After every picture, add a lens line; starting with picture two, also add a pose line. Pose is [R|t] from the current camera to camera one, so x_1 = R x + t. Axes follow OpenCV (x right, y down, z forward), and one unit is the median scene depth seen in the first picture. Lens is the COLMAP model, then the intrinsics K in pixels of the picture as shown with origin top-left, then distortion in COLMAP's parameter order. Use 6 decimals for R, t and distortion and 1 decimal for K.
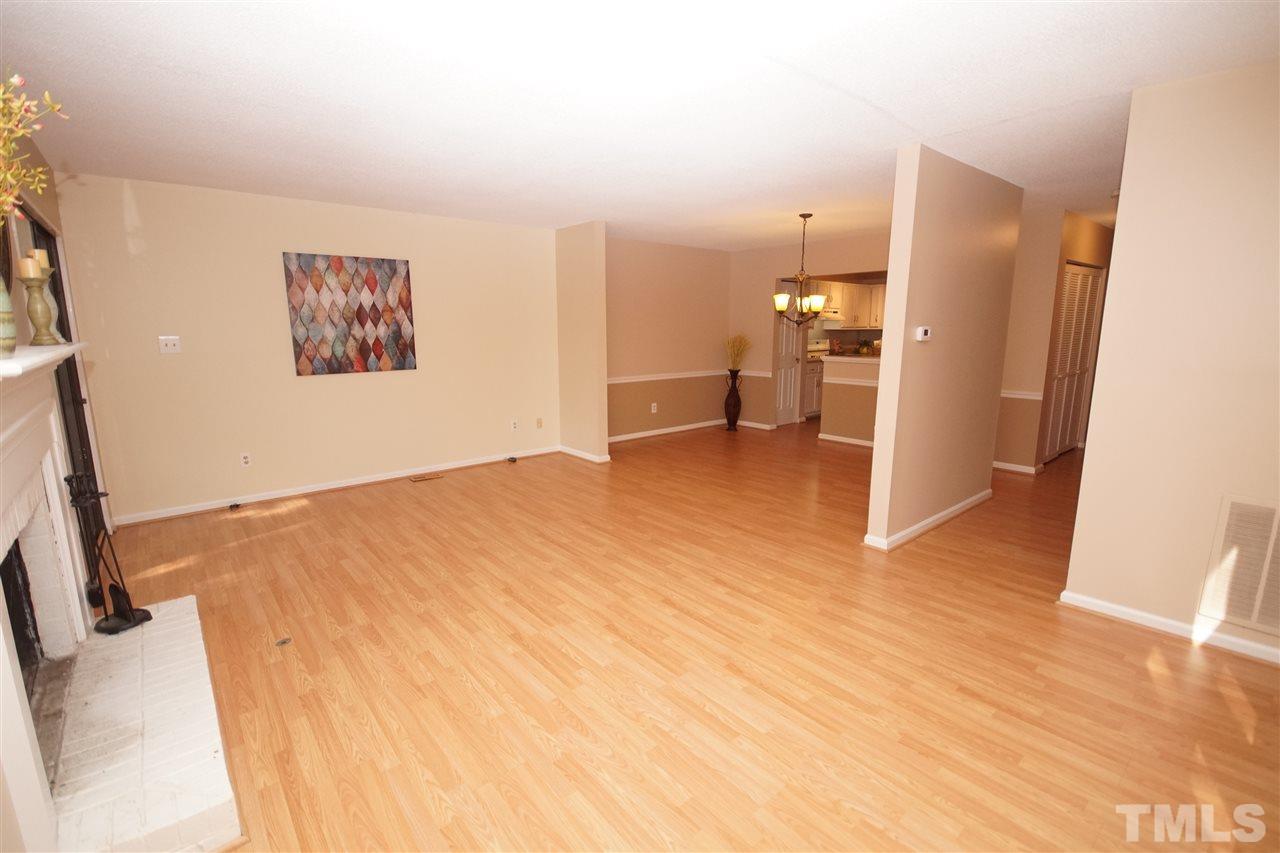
lens RADIAL K [[567.1, 0, 629.8], [0, 567.1, 430.0], [0, 0, 1]] dist [-0.001708, -0.001254]
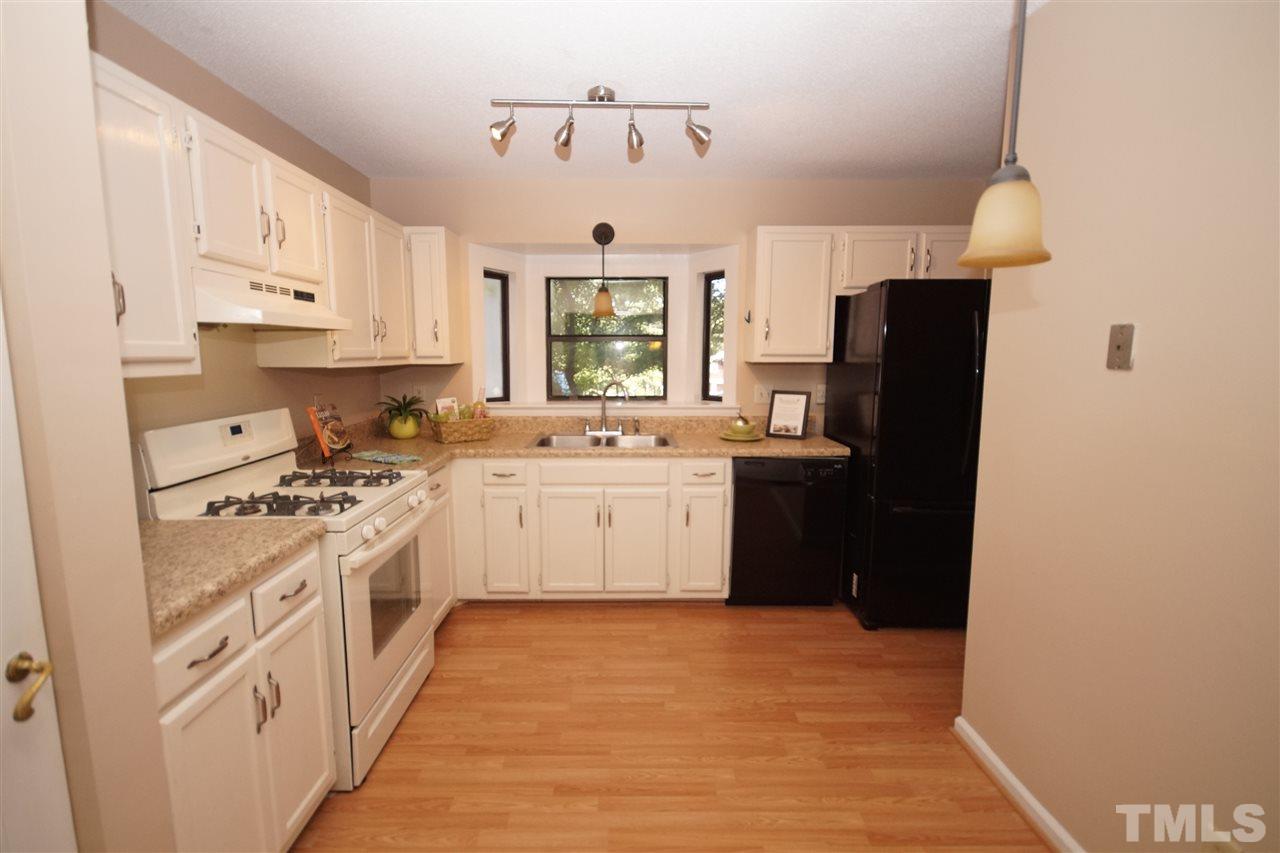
lens RADIAL K [[594.5, 0, 630.6], [0, 594.5, 429.7], [0, 0, 1]] dist [0.000891, -0.000056]
pose [[0.631876, -0.095988, 0.769103, 0.493371], [0.136702, 0.990548, 0.011315, -0.268984], [-0.762919, 0.097988, 0.639025, 1.451548]]
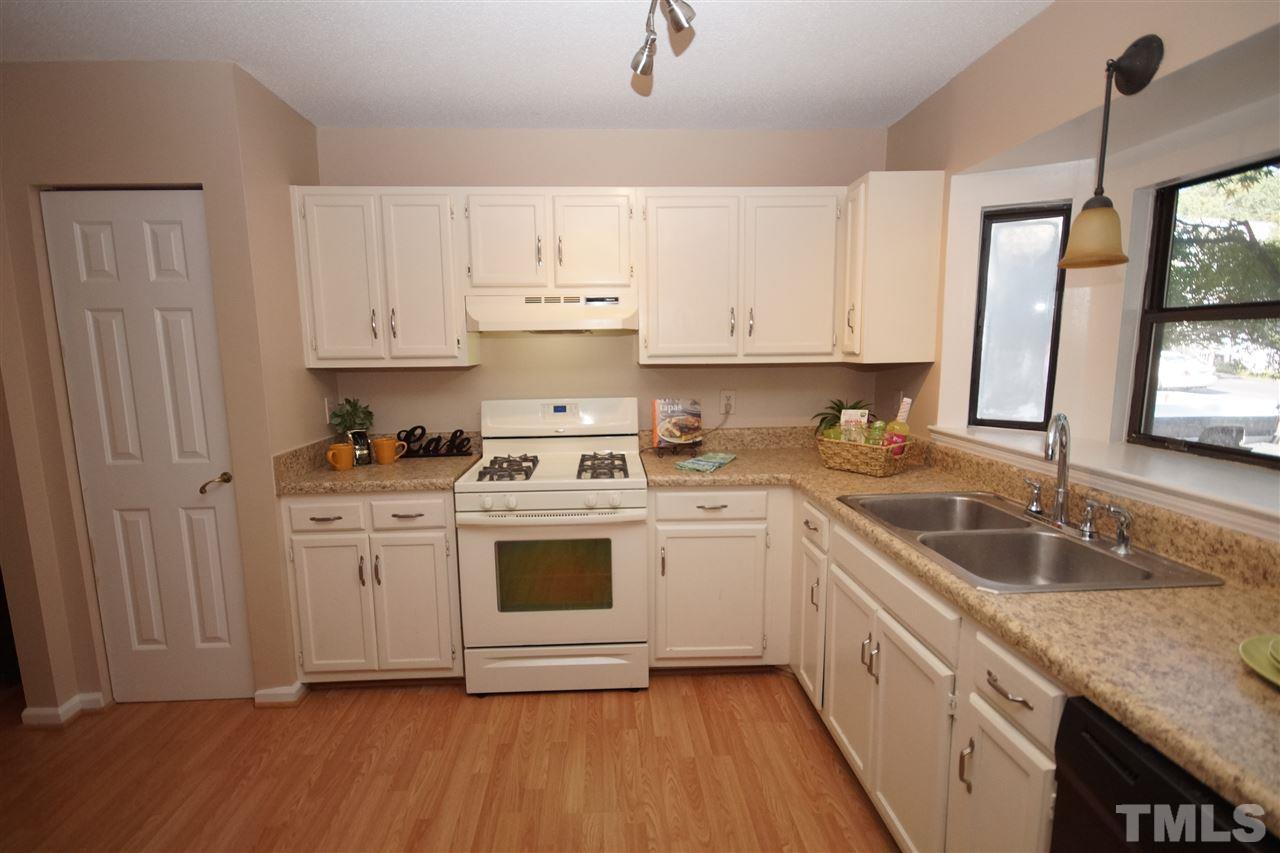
lens RADIAL K [[609.2, 0, 621.7], [0, 609.2, 433.7], [0, 0, 1]] dist [0.030471, -0.016200]
pose [[0.794276, 0.083208, -0.601832, 1.074717], [-0.100646, 0.994911, 0.004726, -0.289209], [0.599162, 0.056819, 0.798609, 1.519288]]
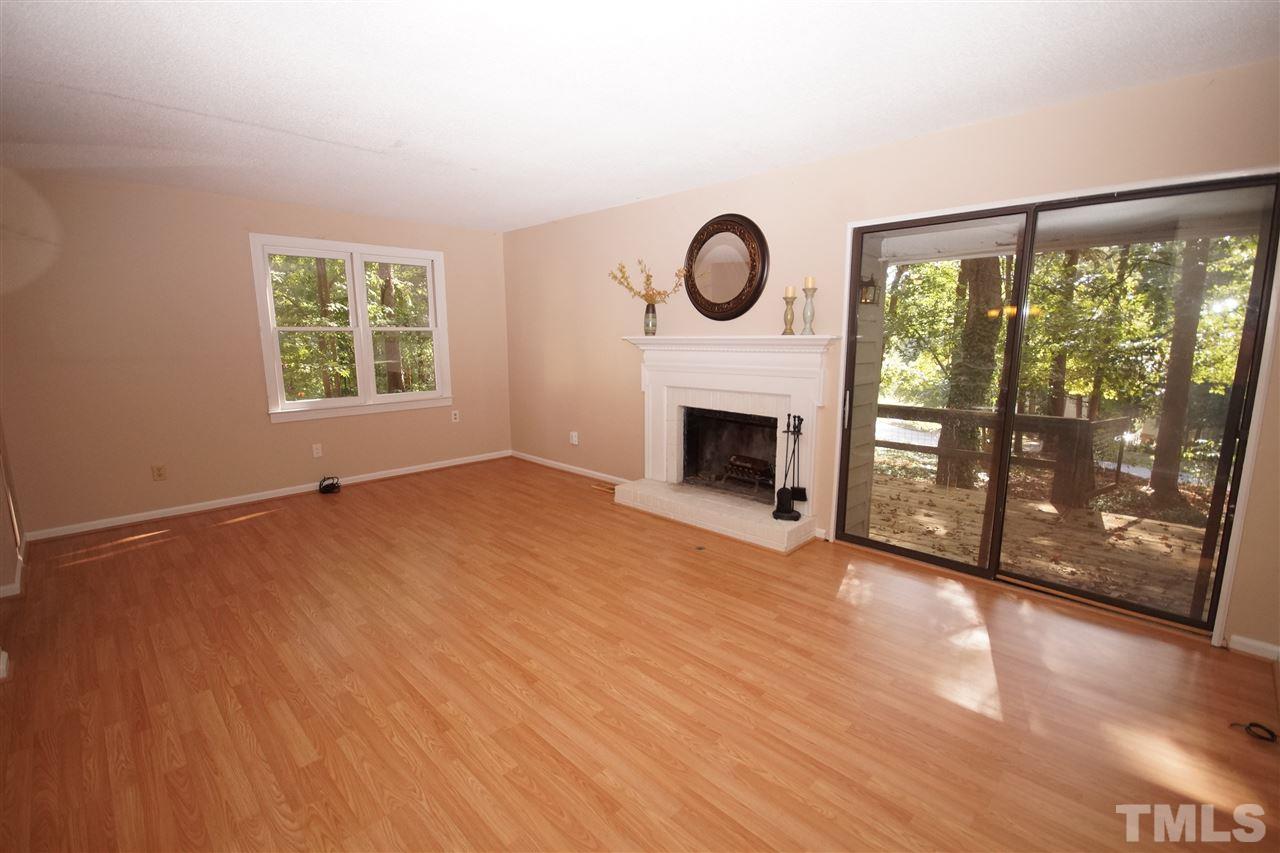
lens RADIAL K [[567.1, 0, 629.8], [0, 567.1, 430.0], [0, 0, 1]] dist [-0.001708, -0.001254]
pose [[-0.996388, 0.024402, -0.081335, -0.180430], [-0.005026, 0.939192, 0.343357, -0.214080], [0.084768, 0.342525, -0.935677, 1.214939]]
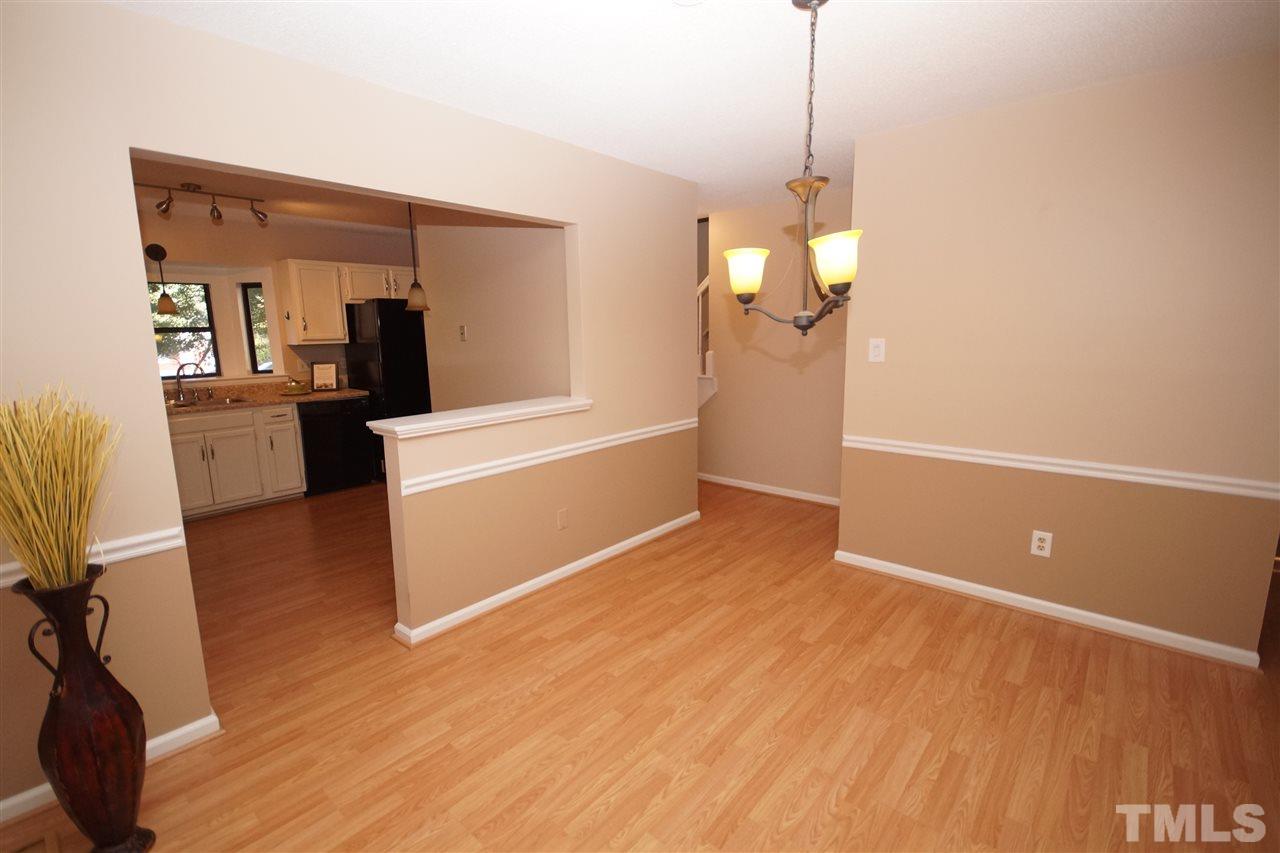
lens RADIAL K [[567.1, 0, 629.8], [0, 567.1, 430.0], [0, 0, 1]] dist [-0.001708, -0.001254]
pose [[-0.147900, -0.164154, 0.975284, -0.035492], [0.198673, 0.961096, 0.191894, -0.245797], [-0.968842, 0.222144, -0.109533, 1.327267]]
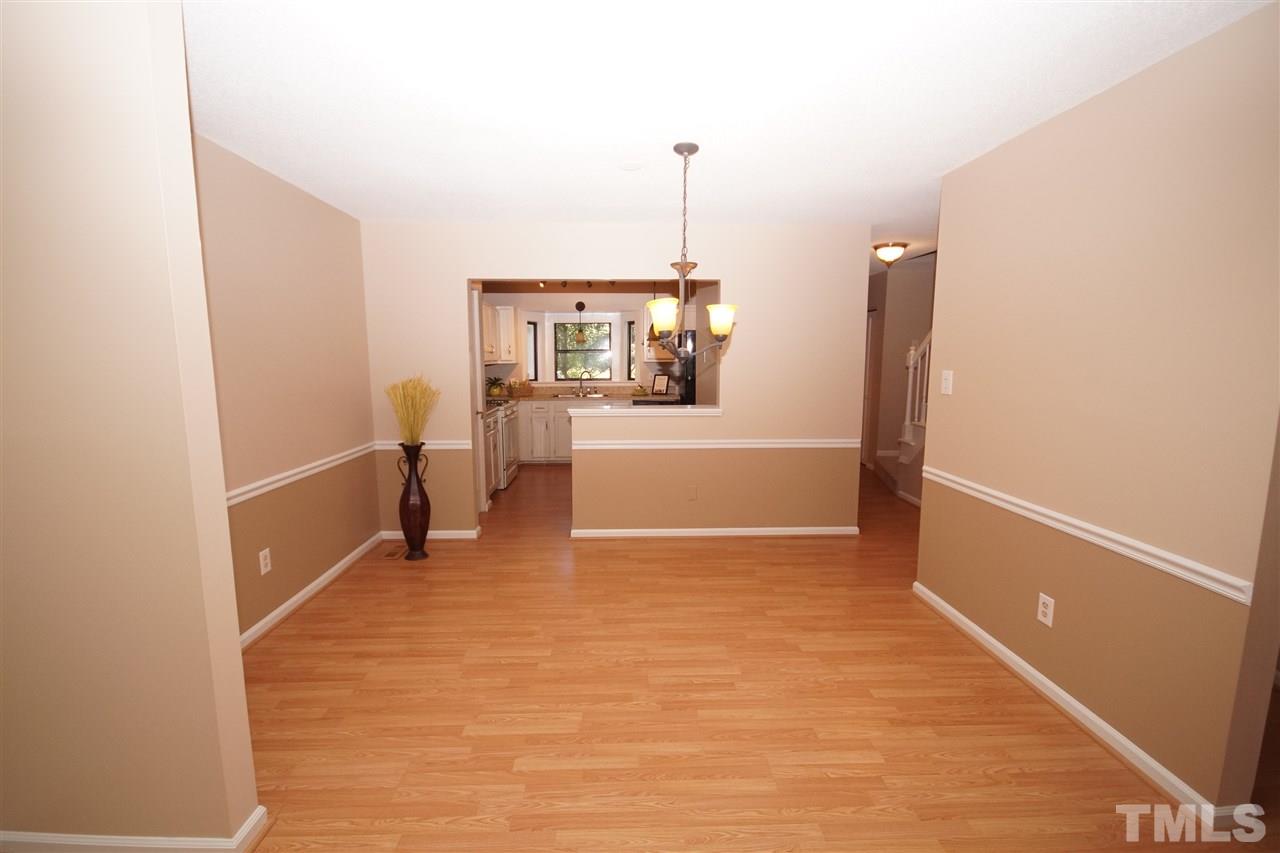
lens RADIAL K [[567.1, 0, 629.8], [0, 567.1, 430.0], [0, 0, 1]] dist [-0.001708, -0.001254]
pose [[0.616157, -0.099428, 0.781322, -0.161753], [0.142684, 0.989677, 0.013421, -0.156276], [-0.774591, 0.103213, 0.623983, 0.830302]]
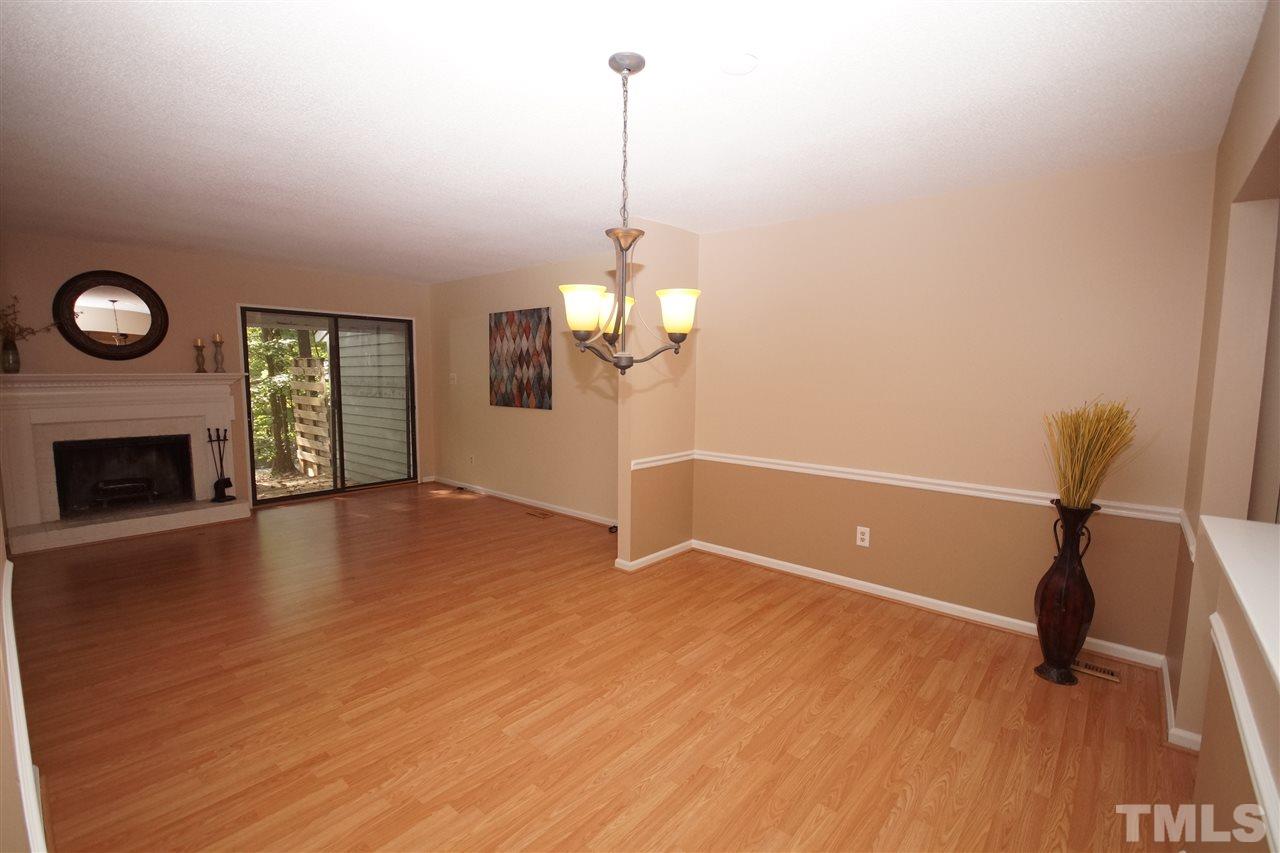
lens RADIAL K [[567.1, 0, 629.8], [0, 567.1, 430.0], [0, 0, 1]] dist [-0.001708, -0.001254]
pose [[0.153519, 0.109285, -0.982084, 0.759185], [-0.187686, 0.978998, 0.079602, -0.203440], [0.970158, 0.172103, 0.170806, 1.092021]]
